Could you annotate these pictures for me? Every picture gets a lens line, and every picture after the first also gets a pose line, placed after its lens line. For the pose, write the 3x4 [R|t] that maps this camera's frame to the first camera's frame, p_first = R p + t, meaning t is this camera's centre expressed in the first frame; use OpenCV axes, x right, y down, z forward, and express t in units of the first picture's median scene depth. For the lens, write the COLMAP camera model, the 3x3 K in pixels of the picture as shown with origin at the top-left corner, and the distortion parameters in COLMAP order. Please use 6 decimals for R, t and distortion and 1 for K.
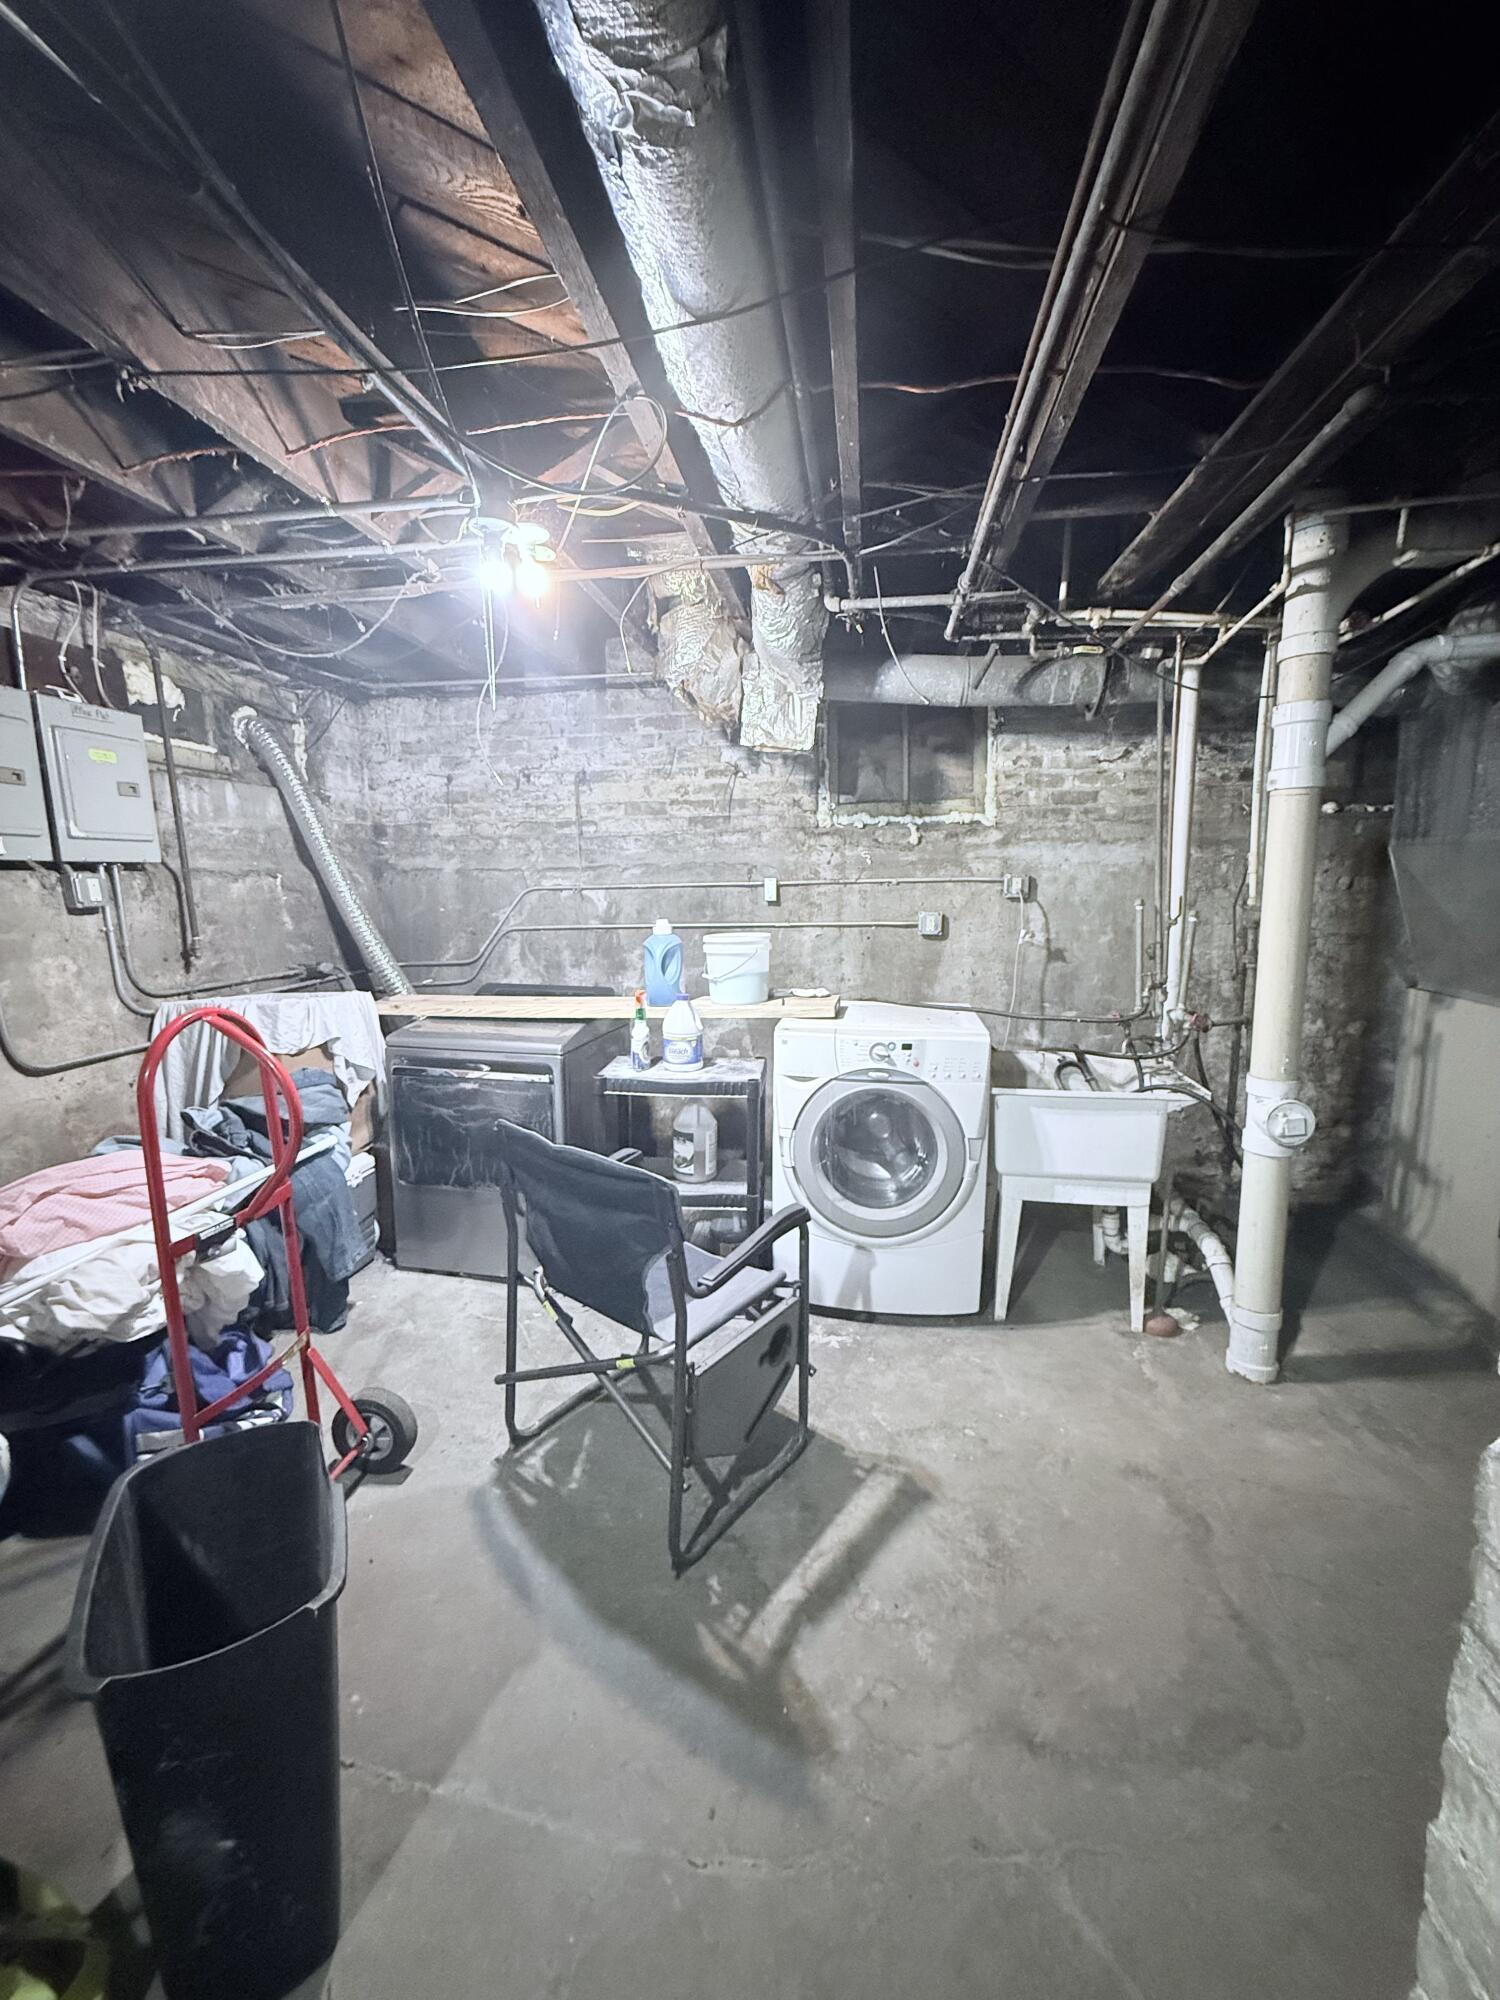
lens RADIAL K [[796.1, 0, 747.6], [0, 796.1, 998.7], [0, 0, 1]] dist [0.001110, -0.000092]
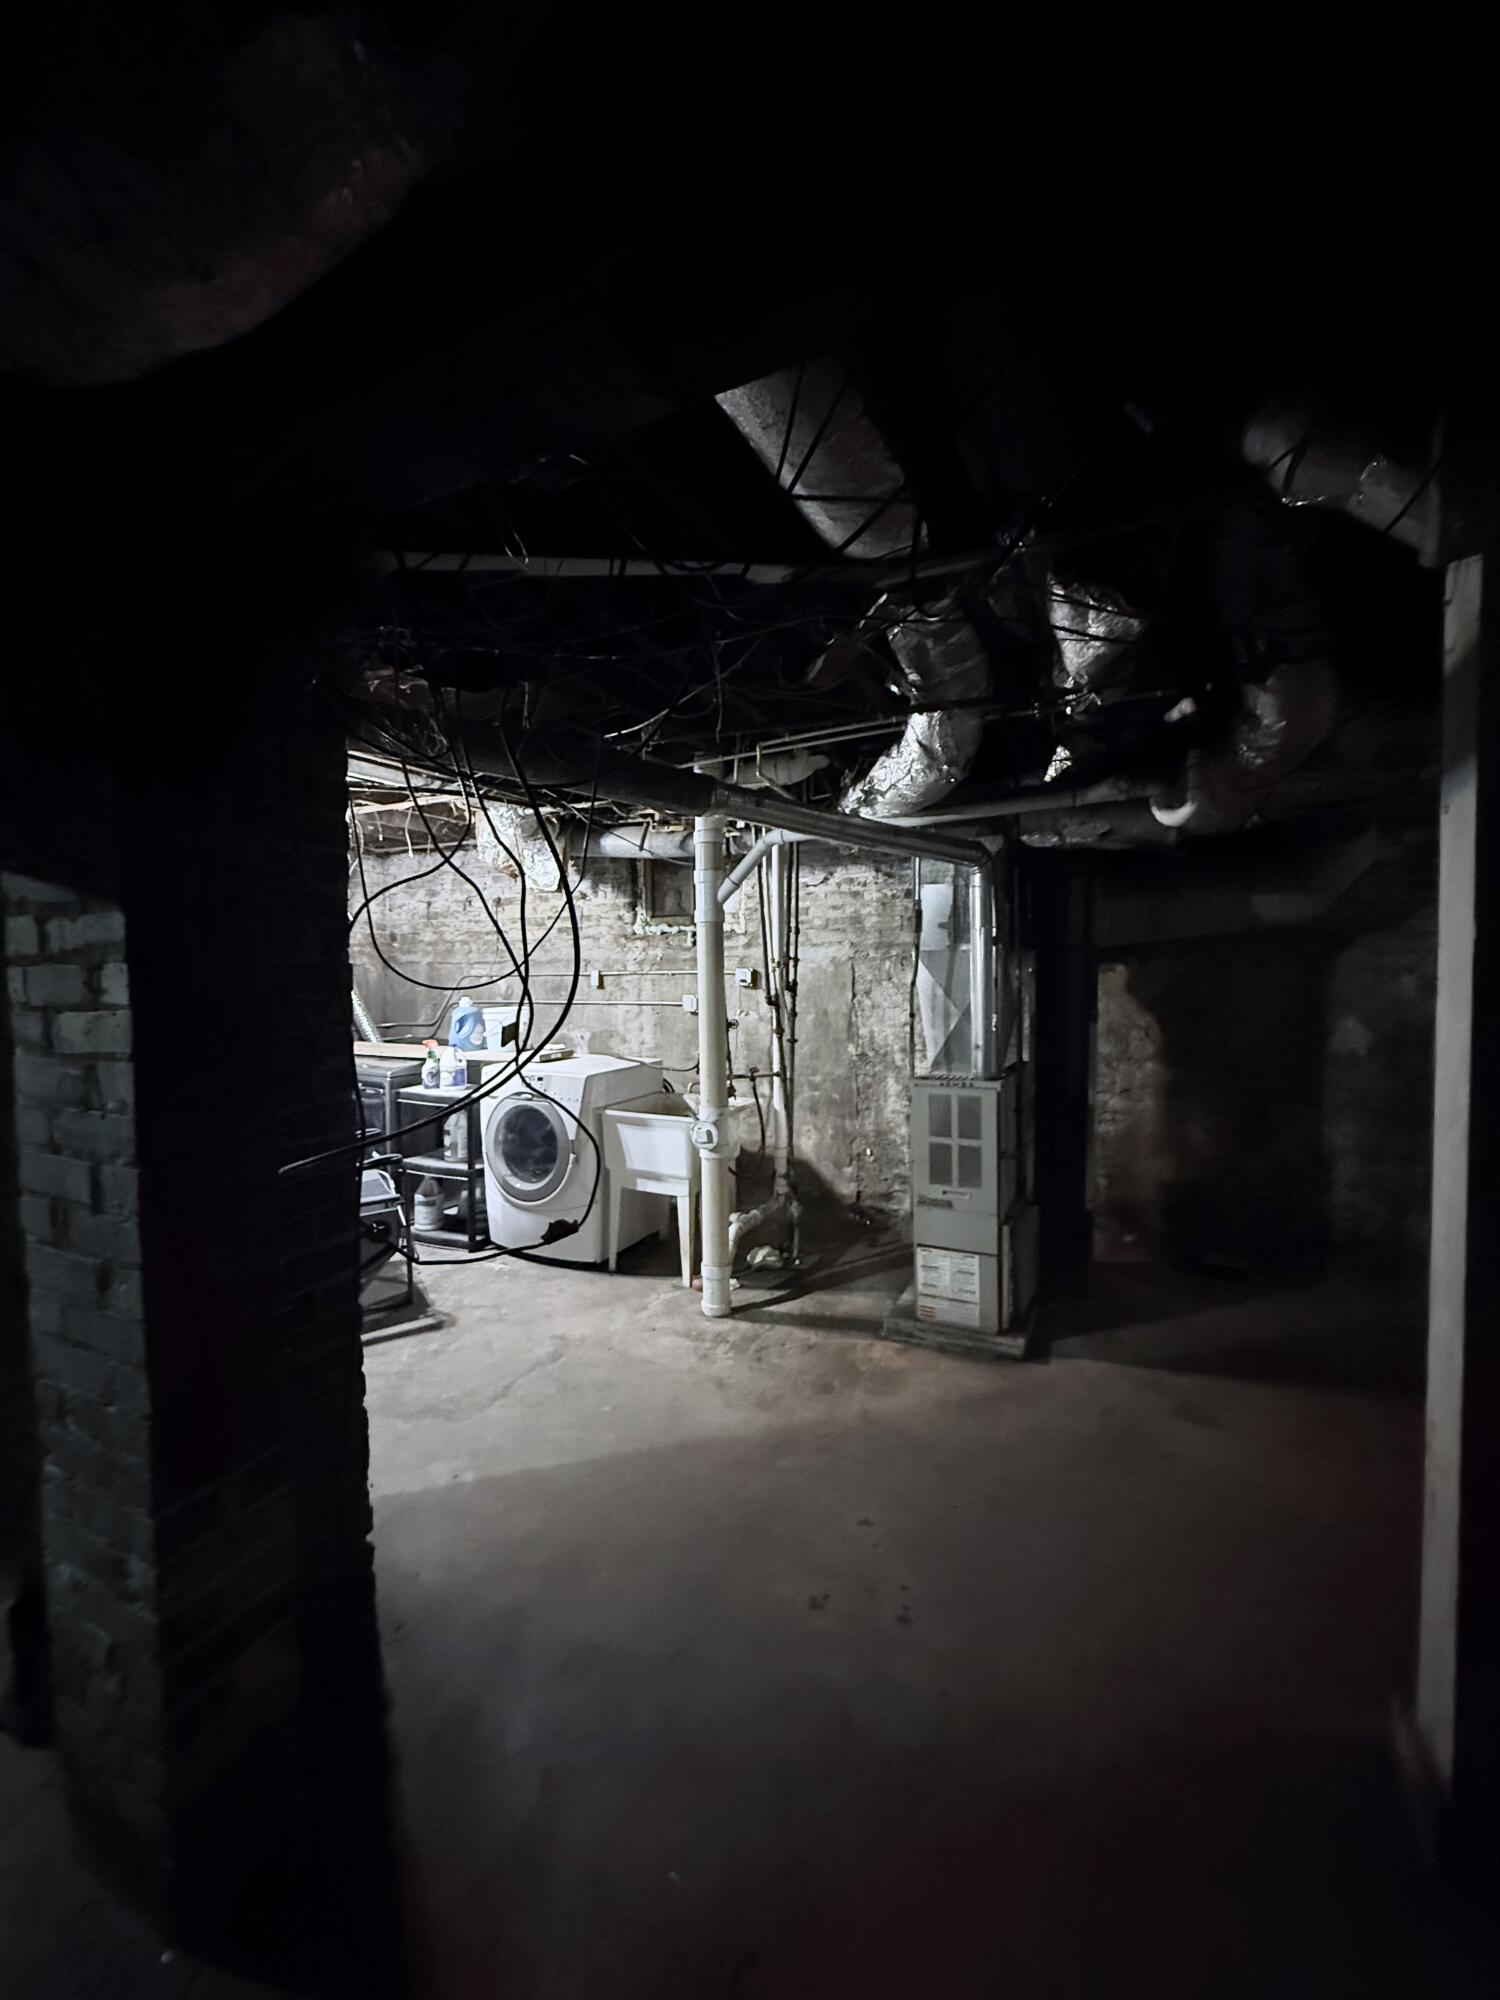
lens RADIAL K [[796.1, 0, 747.8], [0, 796.1, 1002.3], [0, 0, 1]] dist [0.001110, -0.000092]
pose [[0.955239, 0.017877, -0.295294, 0.721245], [-0.046096, 0.994975, -0.088880, 0.020740], [0.292221, 0.098514, 0.951263, -0.277961]]
